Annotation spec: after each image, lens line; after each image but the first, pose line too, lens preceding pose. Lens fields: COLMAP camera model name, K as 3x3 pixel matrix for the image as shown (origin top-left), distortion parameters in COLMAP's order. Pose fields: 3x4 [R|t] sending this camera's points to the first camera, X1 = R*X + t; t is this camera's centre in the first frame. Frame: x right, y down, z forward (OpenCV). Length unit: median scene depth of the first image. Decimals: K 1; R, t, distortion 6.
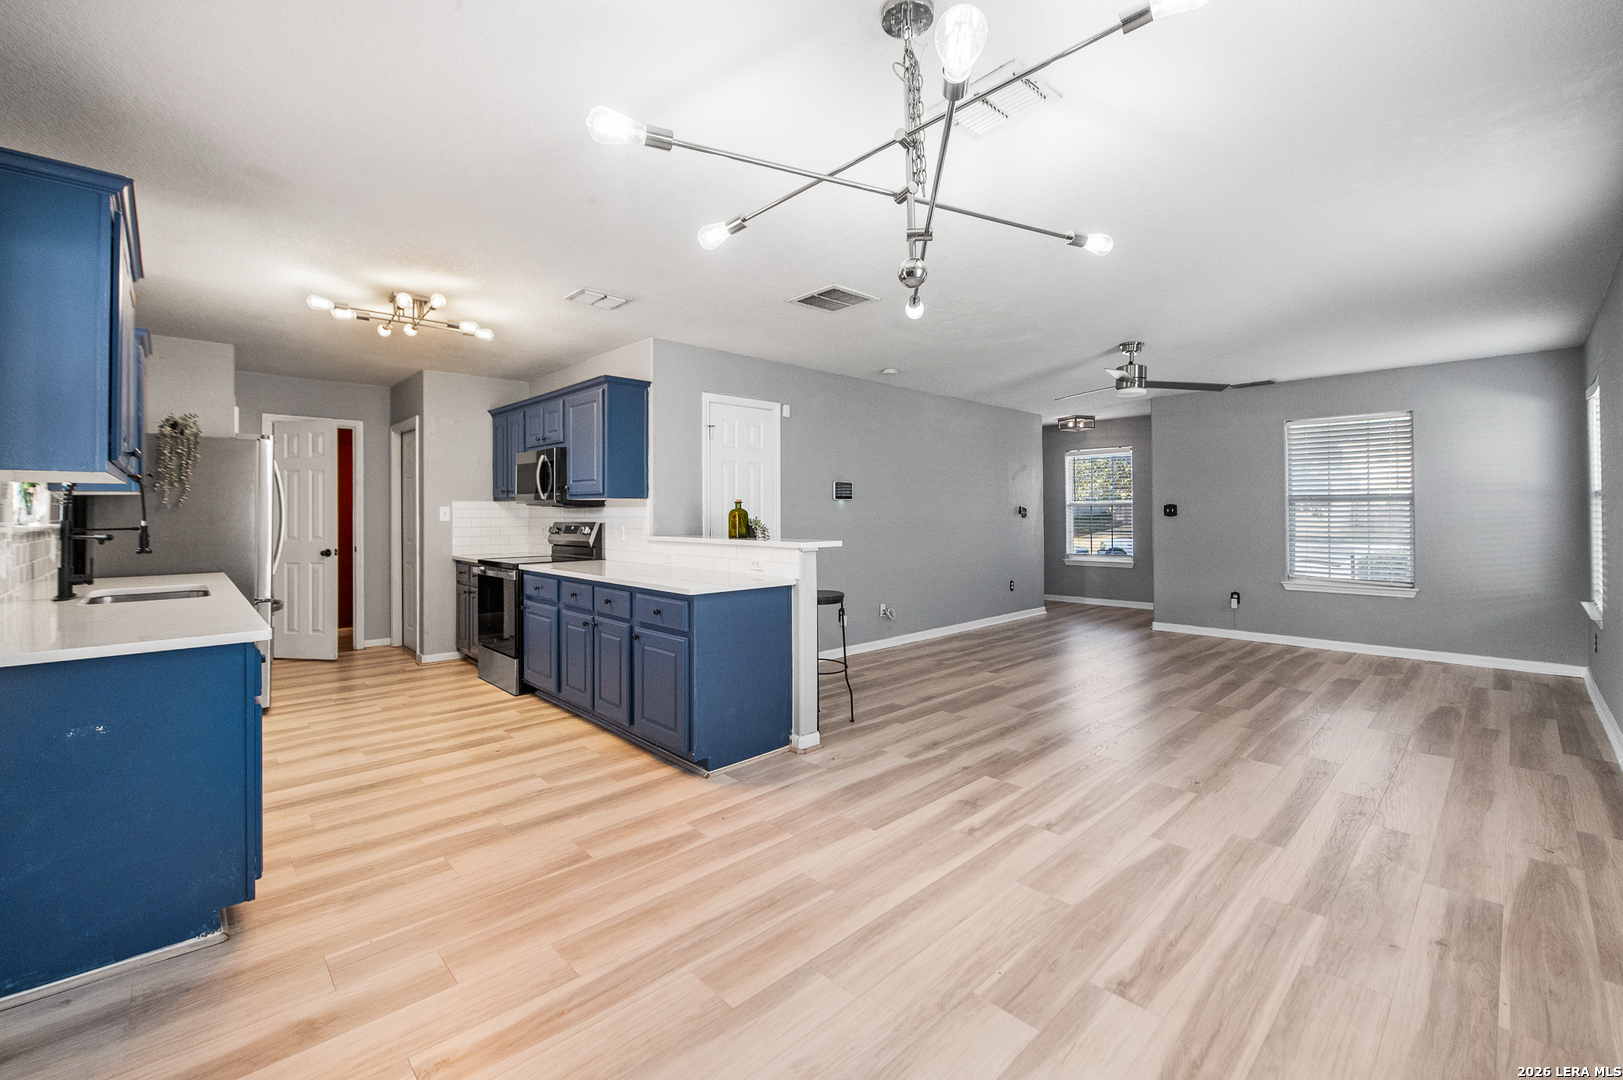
lens RADIAL K [[679.9, 0, 804.2], [0, 679.9, 509.1], [0, 0, 1]] dist [-0.006288, -0.001536]
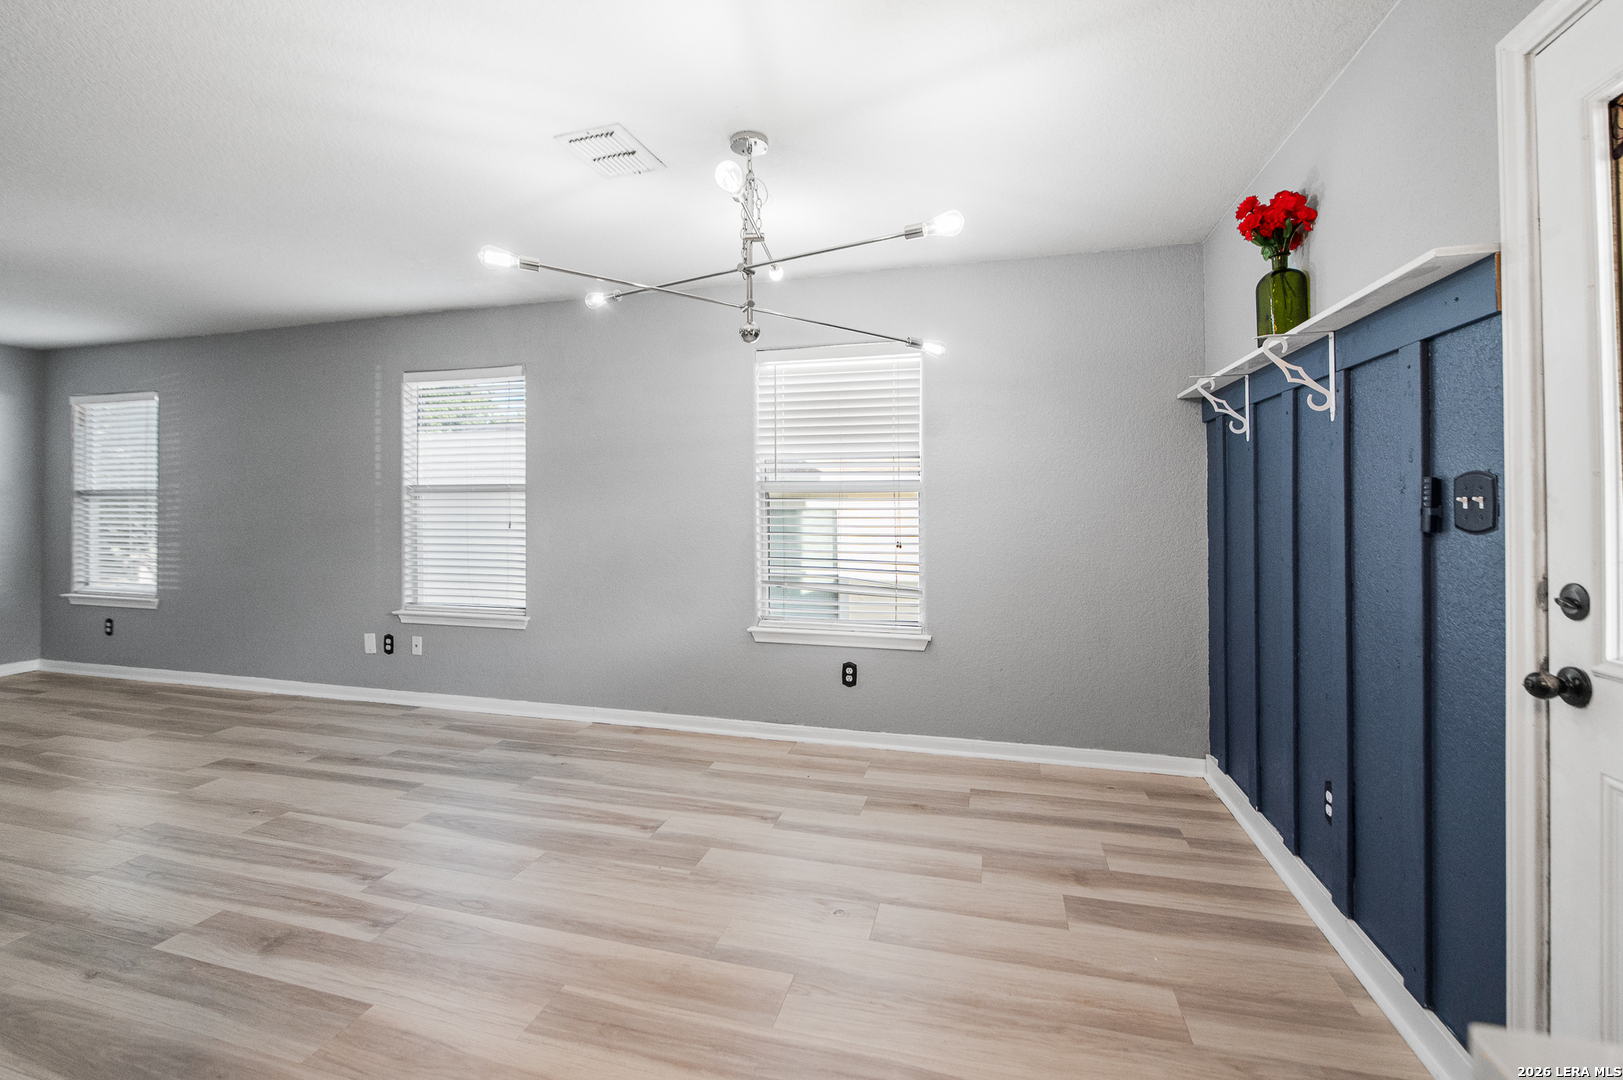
lens RADIAL K [[679.9, 0, 807.7], [0, 679.9, 487.4], [0, 0, 1]] dist [-0.006288, -0.001536]
pose [[-0.518730, 0.028918, 0.854449, -0.594692], [0.000236, 0.999433, -0.033681, 0.007080], [-0.854938, -0.017269, -0.518443, 0.880462]]
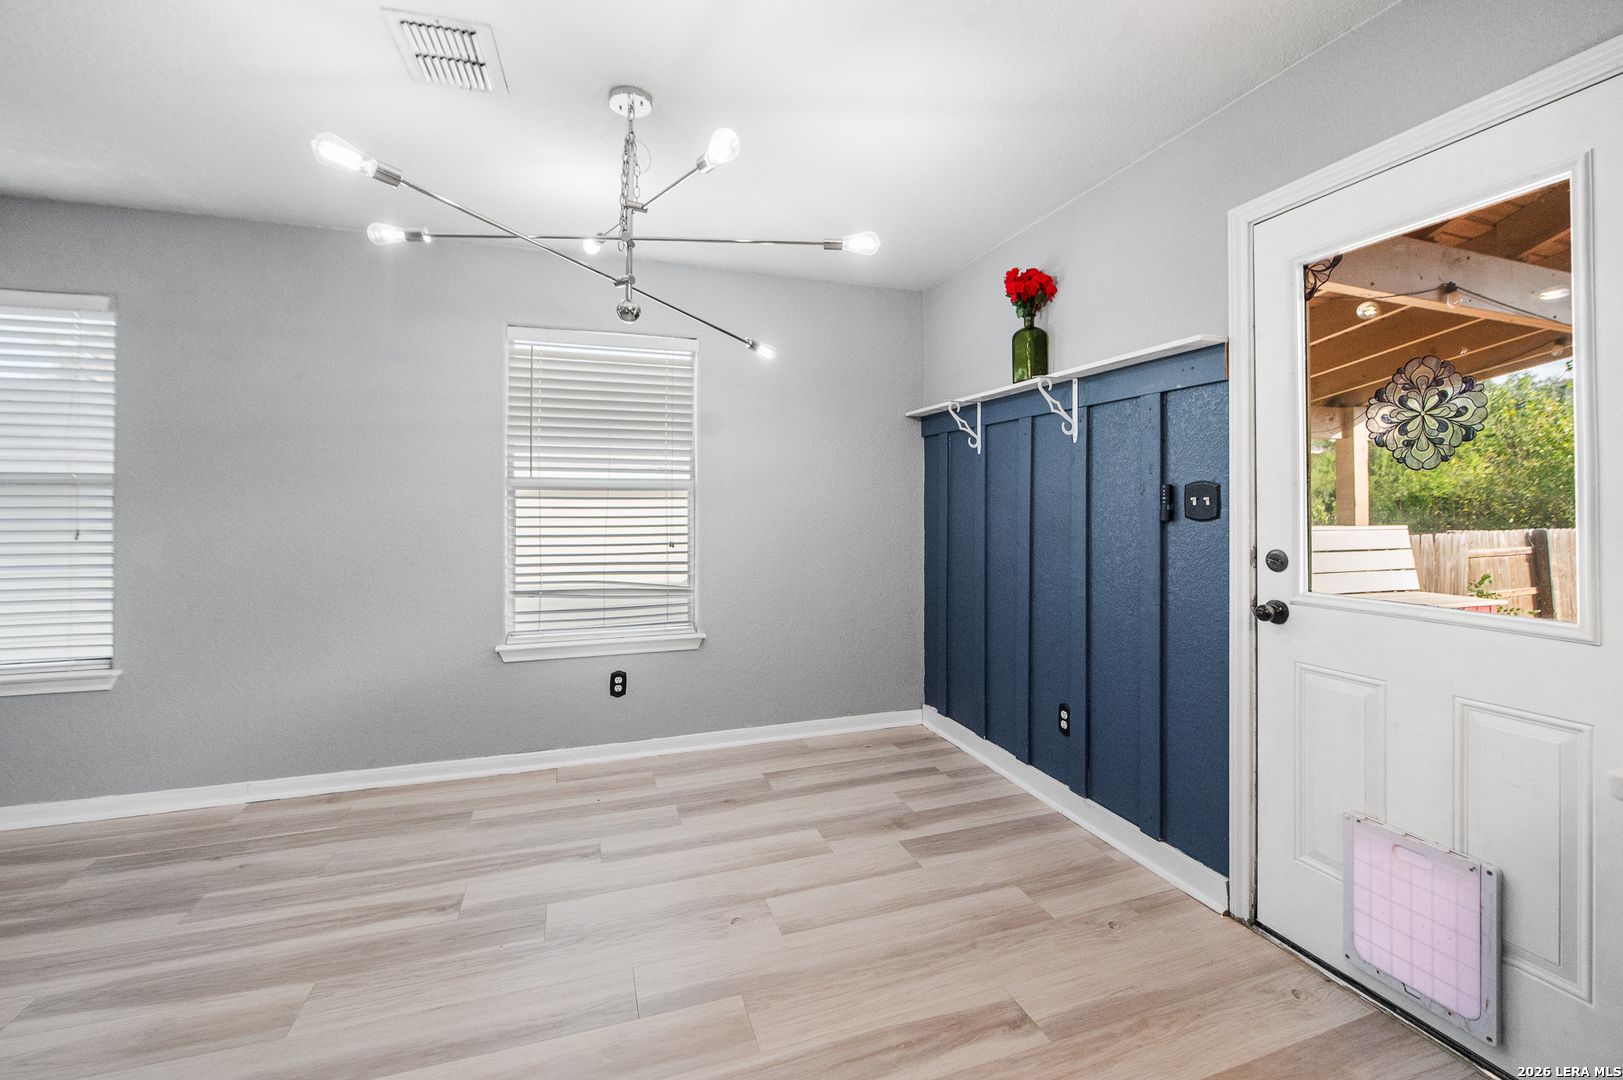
lens RADIAL K [[679.9, 0, 794.4], [0, 679.9, 486.0], [0, 0, 1]] dist [-0.006288, -0.001536]
pose [[-0.903117, 0.019027, 0.428973, -0.355966], [0.006118, 0.999487, -0.031451, 0.006035], [-0.429351, -0.025779, -0.902770, 1.084045]]
